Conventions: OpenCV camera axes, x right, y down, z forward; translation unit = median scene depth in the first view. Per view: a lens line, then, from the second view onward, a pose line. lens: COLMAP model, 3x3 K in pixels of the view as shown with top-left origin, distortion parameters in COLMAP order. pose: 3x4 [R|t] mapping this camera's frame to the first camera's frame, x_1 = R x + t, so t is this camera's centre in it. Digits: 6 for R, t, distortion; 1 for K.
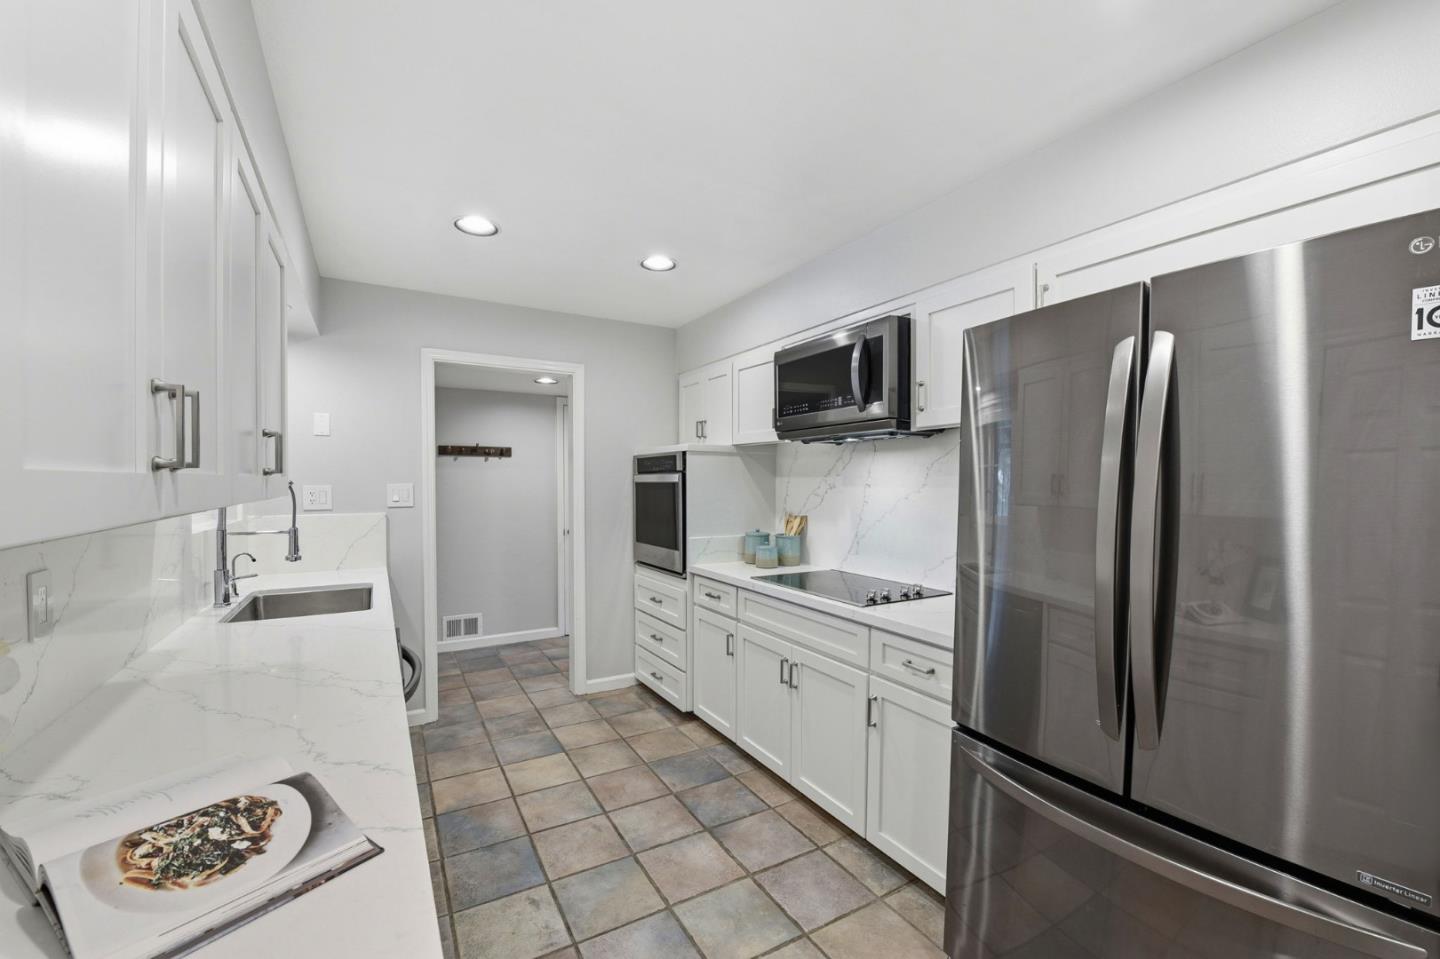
lens RADIAL K [[583.9, 0, 717.2], [0, 583.9, 492.9], [0, 0, 1]] dist [-0.014096, -0.002348]
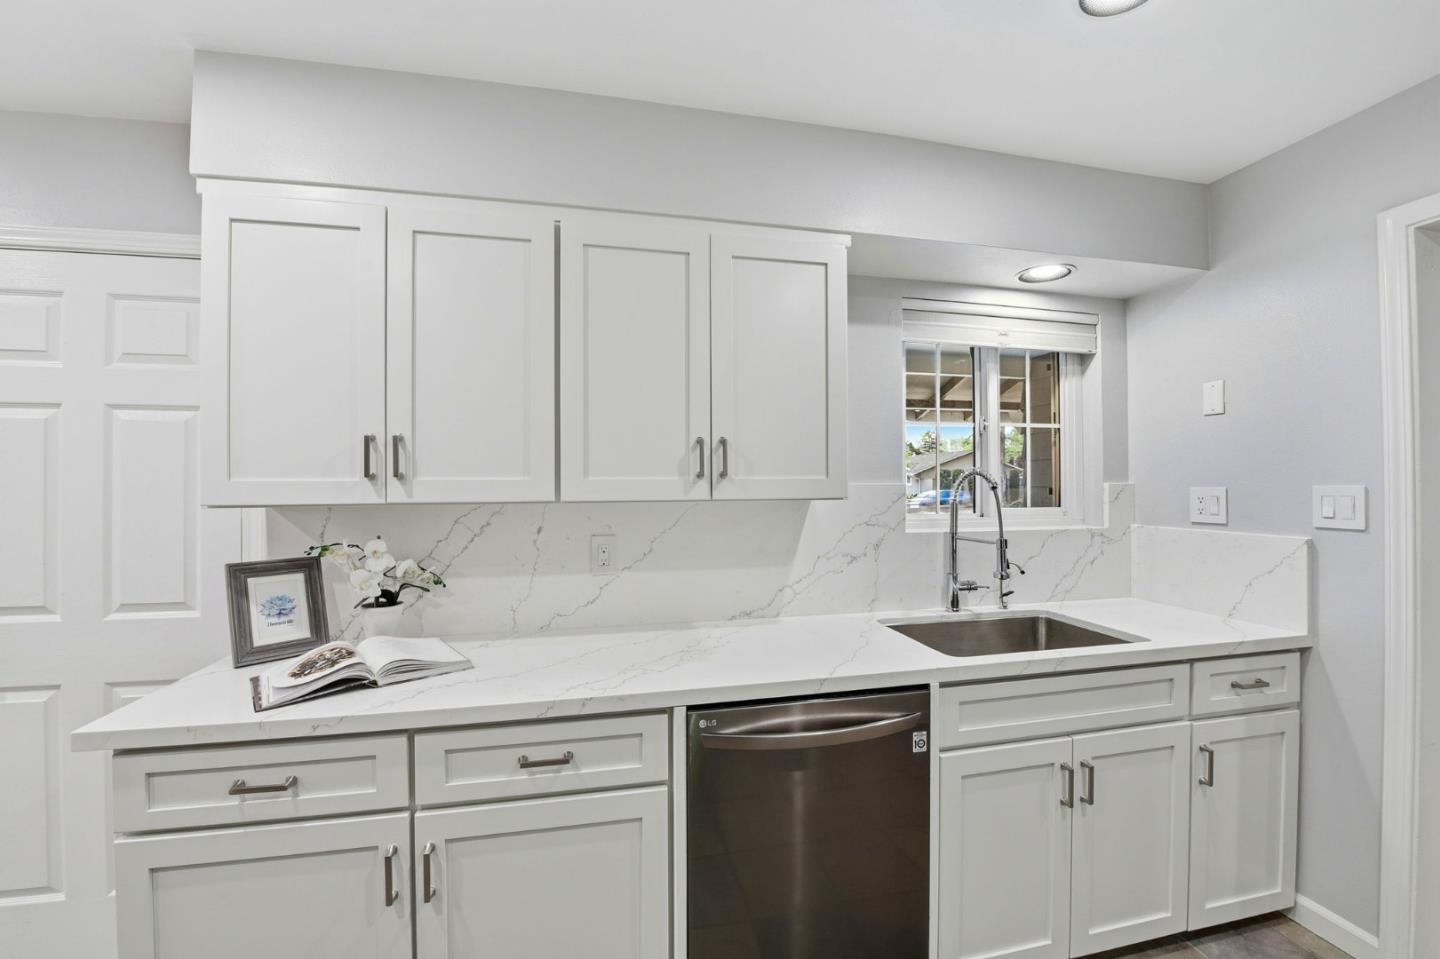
lens RADIAL K [[574.7, 0, 719.6], [0, 574.7, 481.6], [0, 0, 1]] dist [-0.014214, -0.003556]
pose [[-0.310565, -0.002977, -0.950547, 0.116450], [-0.015814, 0.999873, 0.002035, -0.011172], [0.950420, 0.015664, -0.310573, 0.602405]]
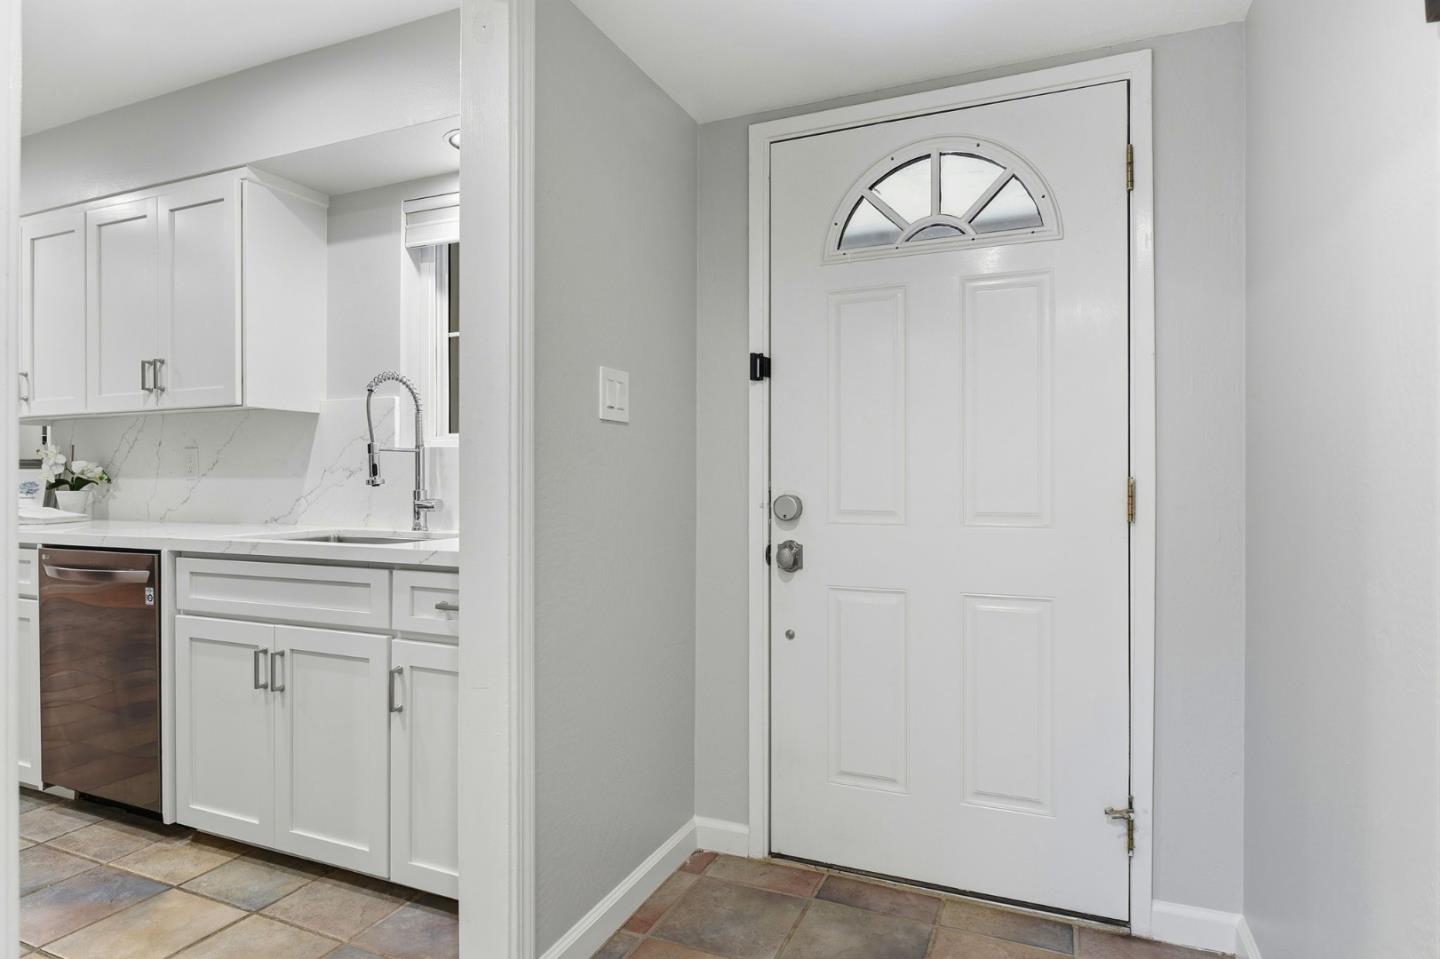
lens RADIAL K [[791.9, 0, 720.0], [0, 791.9, 479.5], [0, 0, 1]] dist [-0.010725, -0.000032]
pose [[-0.799475, -0.004542, -0.600683, -0.321480], [-0.014319, 0.999831, 0.011498, 0.062513], [0.600529, 0.017793, -0.799405, 1.477128]]
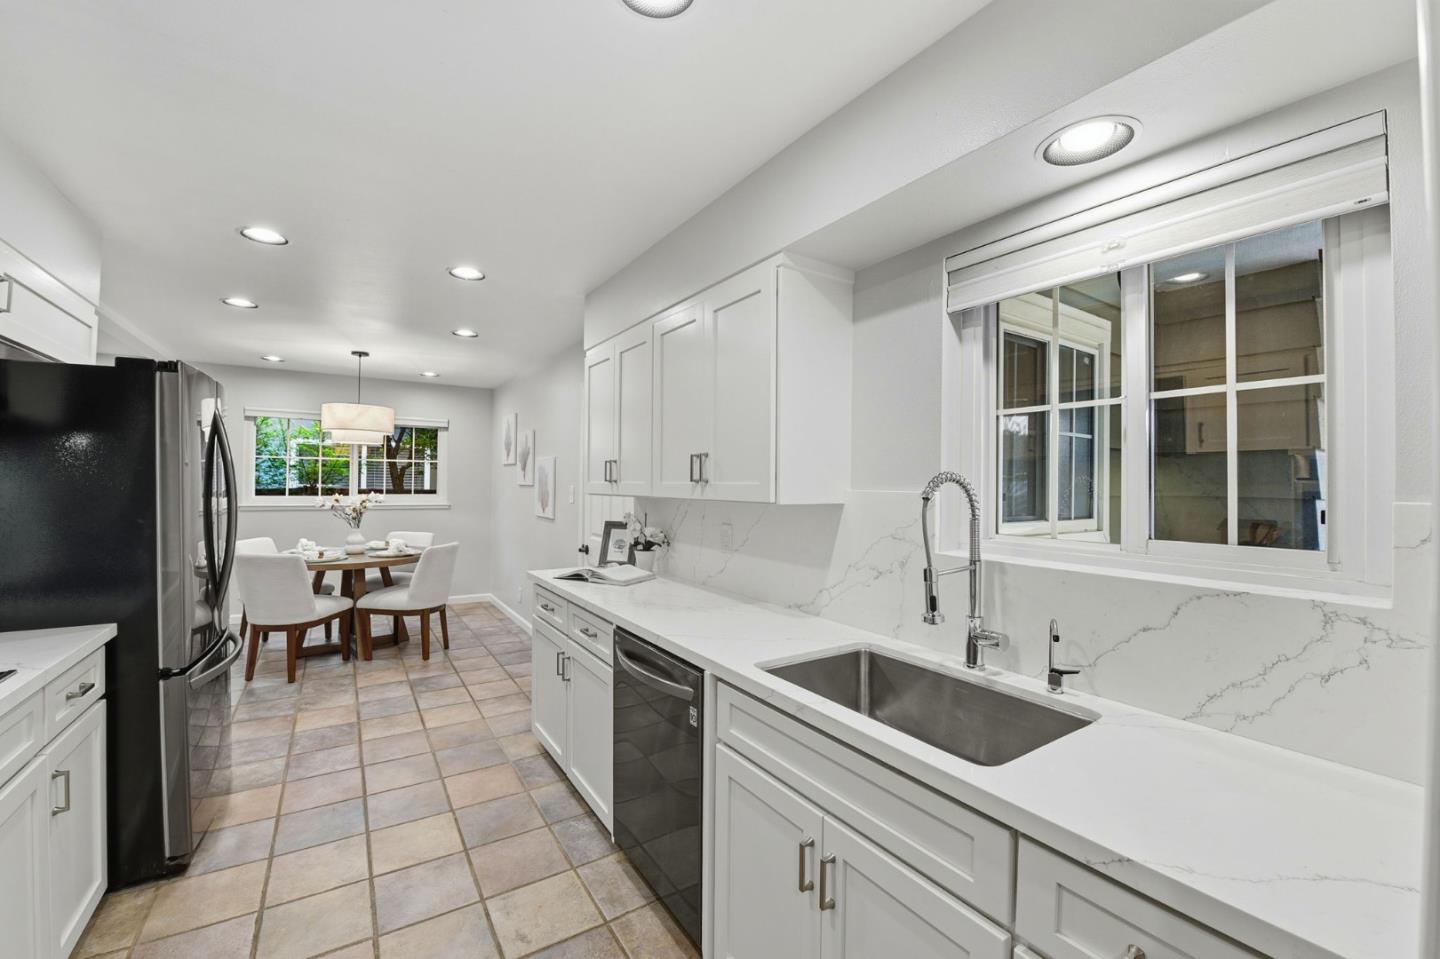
lens RADIAL K [[574.7, 0, 719.6], [0, 574.7, 481.6], [0, 0, 1]] dist [-0.014214, -0.003556]
pose [[-0.998261, -0.015553, -0.056852, -0.328280], [-0.016376, 0.999768, 0.014026, -0.024341], [0.056621, 0.014933, -0.998284, 1.097290]]
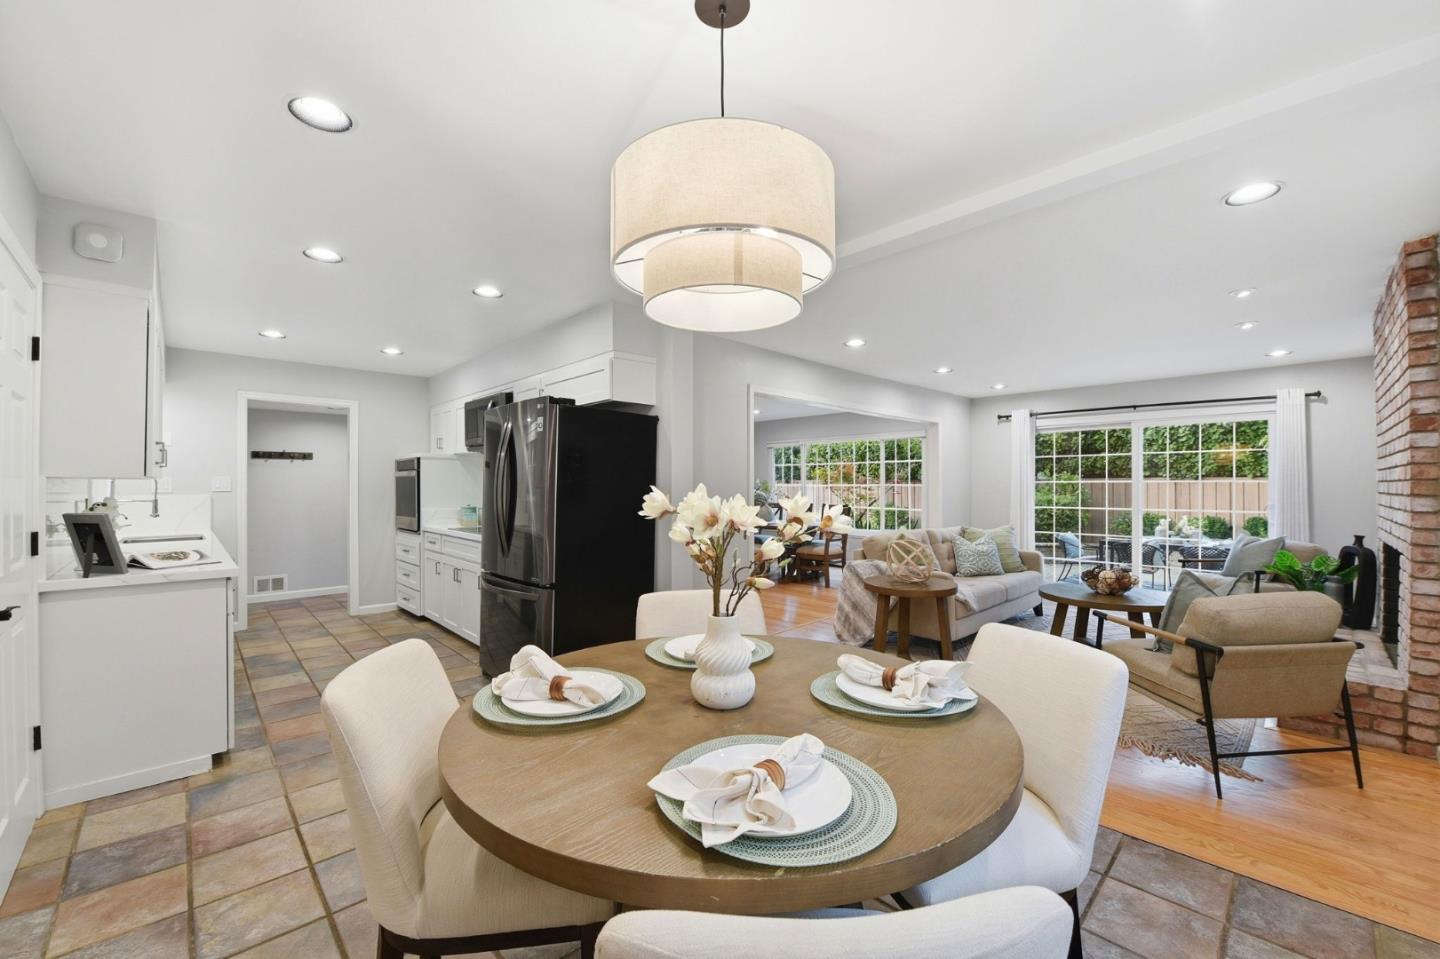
lens RADIAL K [[574.7, 0, 719.6], [0, 574.7, 481.6], [0, 0, 1]] dist [-0.014214, -0.003556]
pose [[0.972969, -0.000820, 0.230936, 0.397350], [0.006620, 0.999682, -0.024344, 0.042797], [-0.230843, 0.025215, 0.972664, -0.774614]]
